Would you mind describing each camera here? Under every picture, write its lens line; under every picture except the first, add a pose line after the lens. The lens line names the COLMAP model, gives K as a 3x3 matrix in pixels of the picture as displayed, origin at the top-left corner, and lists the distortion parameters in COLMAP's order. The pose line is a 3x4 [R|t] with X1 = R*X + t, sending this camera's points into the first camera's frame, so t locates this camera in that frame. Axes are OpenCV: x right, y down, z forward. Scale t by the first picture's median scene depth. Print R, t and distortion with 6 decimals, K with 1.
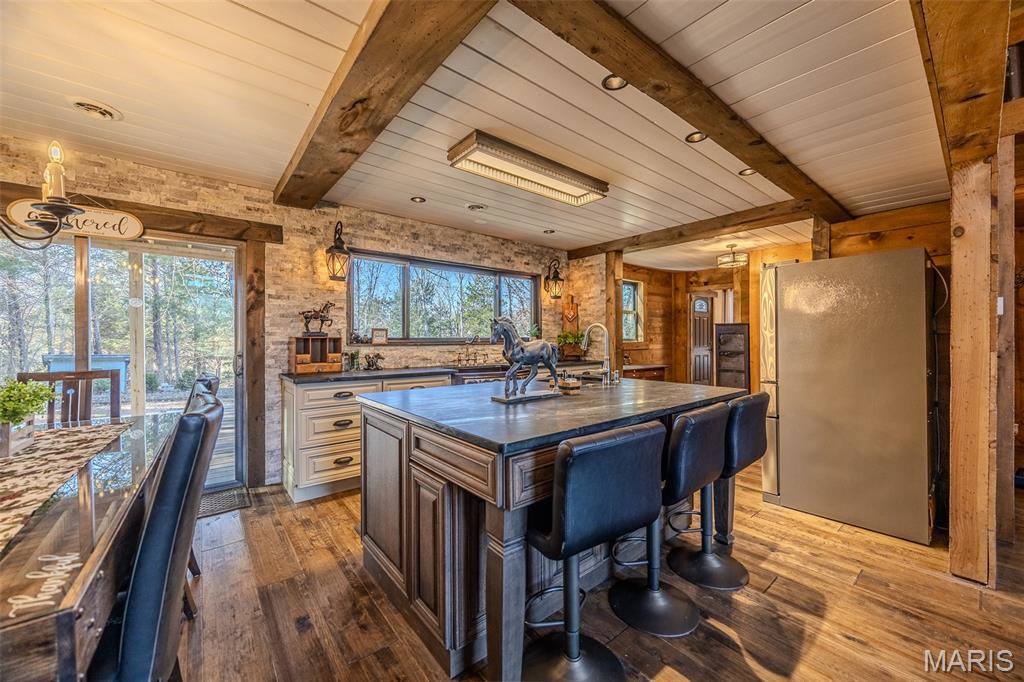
lens RADIAL K [[388.2, 0, 515.1], [0, 388.2, 339.9], [0, 0, 1]] dist [-0.003394, -0.000290]
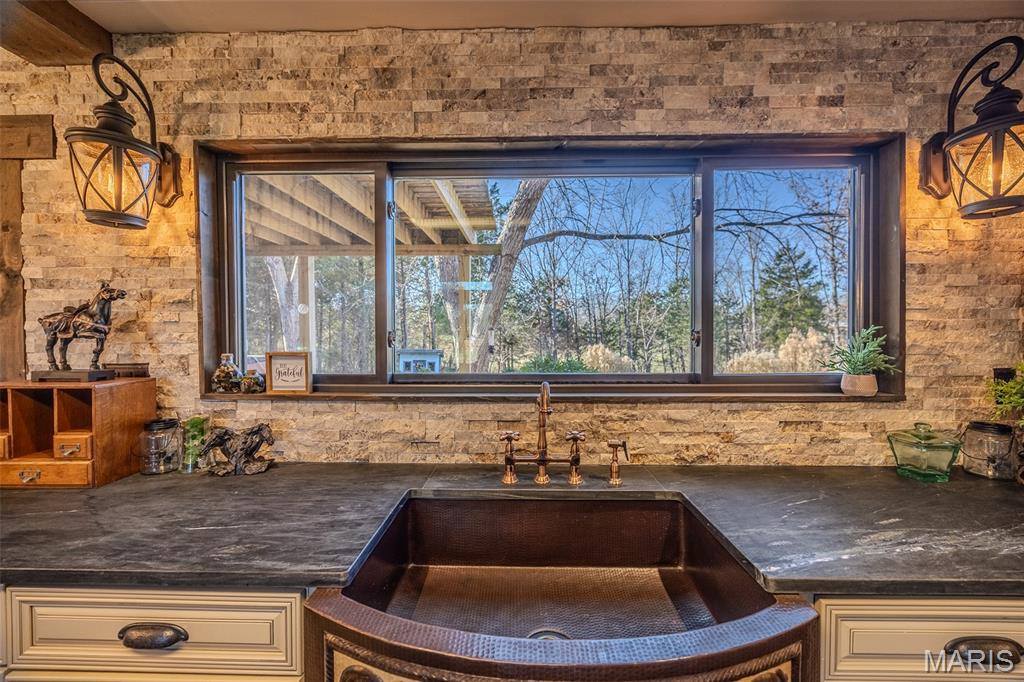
lens RADIAL K [[389.1, 0, 512.2], [0, 389.1, 340.1], [0, 0, 1]] dist [-0.001468, -0.000026]
pose [[0.759271, 0.010337, -0.650693, 0.051936], [-0.002056, 0.999907, 0.013486, -0.046809], [0.650771, -0.008902, 0.759222, 0.864421]]
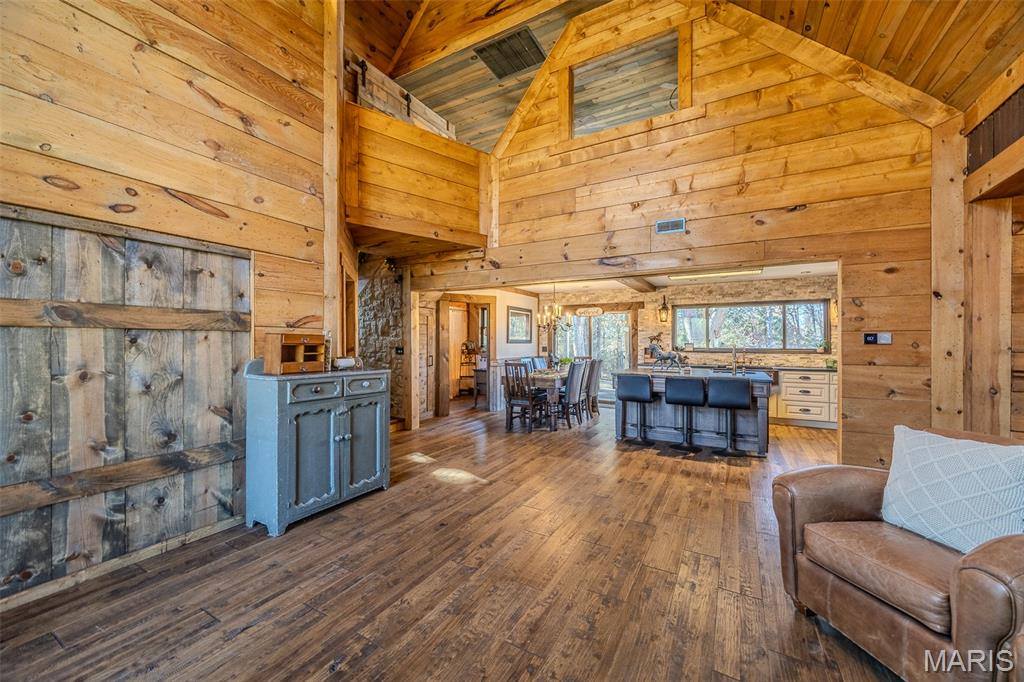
lens RADIAL K [[388.2, 0, 515.1], [0, 388.2, 339.9], [0, 0, 1]] dist [-0.003394, -0.000290]
pose [[0.362144, -0.002465, -0.932119, 1.170818], [-0.005550, 0.999973, -0.004801, -0.032149], [0.932106, 0.006912, 0.362120, -0.536053]]
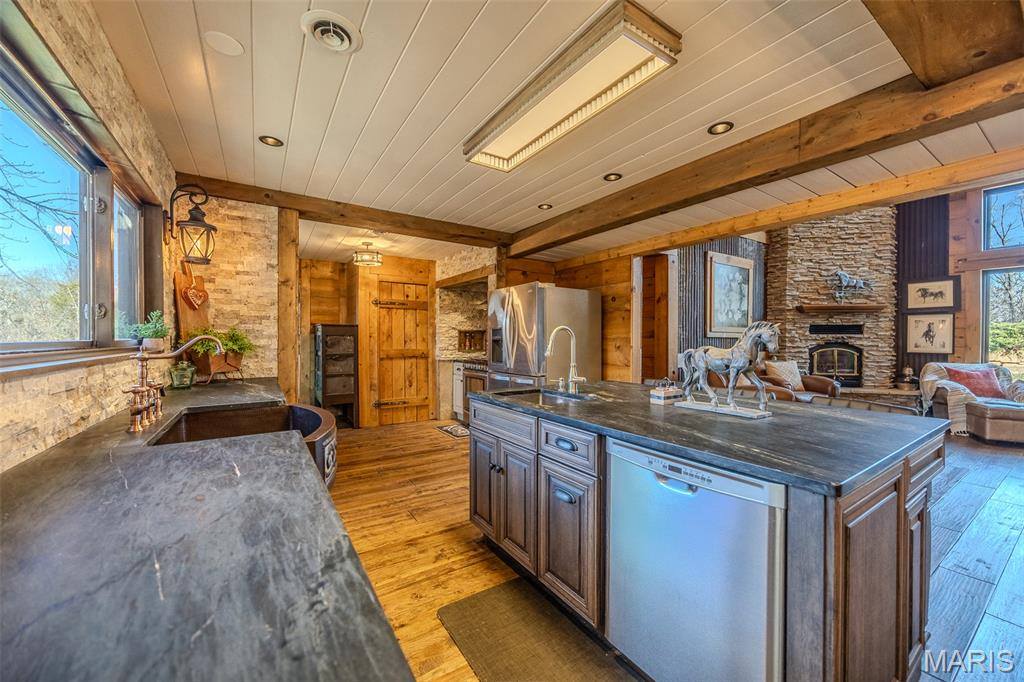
lens RADIAL K [[389.1, 0, 512.2], [0, 389.1, 340.1], [0, 0, 1]] dist [-0.001468, -0.000026]
pose [[0.106969, -0.001513, 0.994261, -0.476794], [0.000806, 0.999999, 0.001435, -0.008880], [-0.994262, 0.000648, 0.106970, 0.723991]]
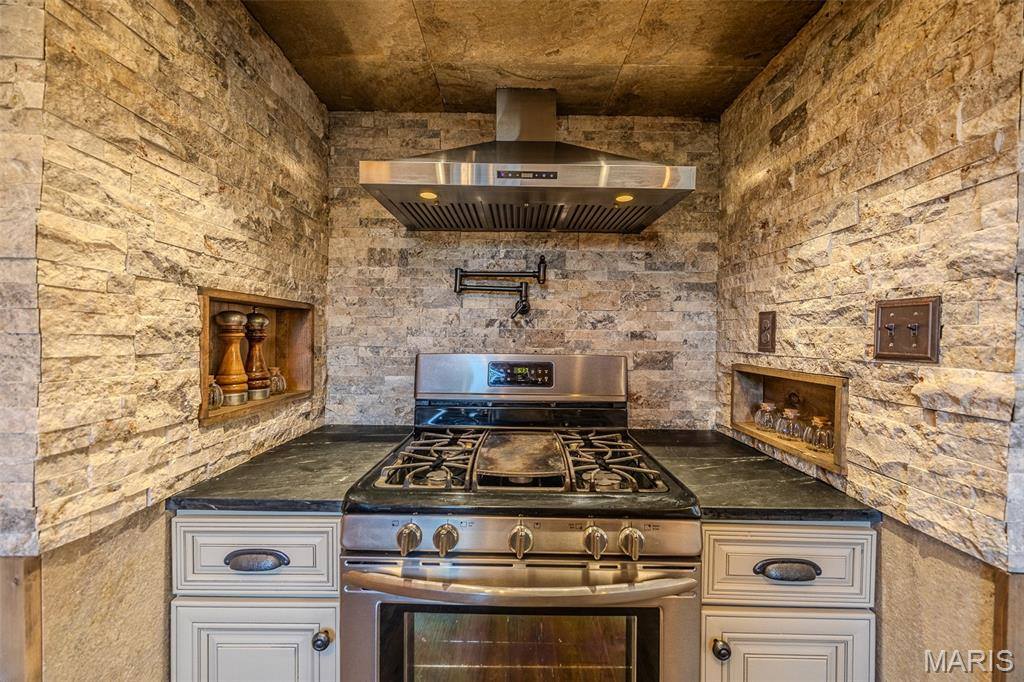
lens RADIAL K [[389.1, 0, 512.2], [0, 389.1, 340.1], [0, 0, 1]] dist [-0.001468, -0.000026]
pose [[-0.767129, -0.017407, 0.641257, 0.782809], [-0.010484, 0.999838, 0.014599, -0.020123], [-0.641407, 0.004476, -0.767187, 1.179190]]
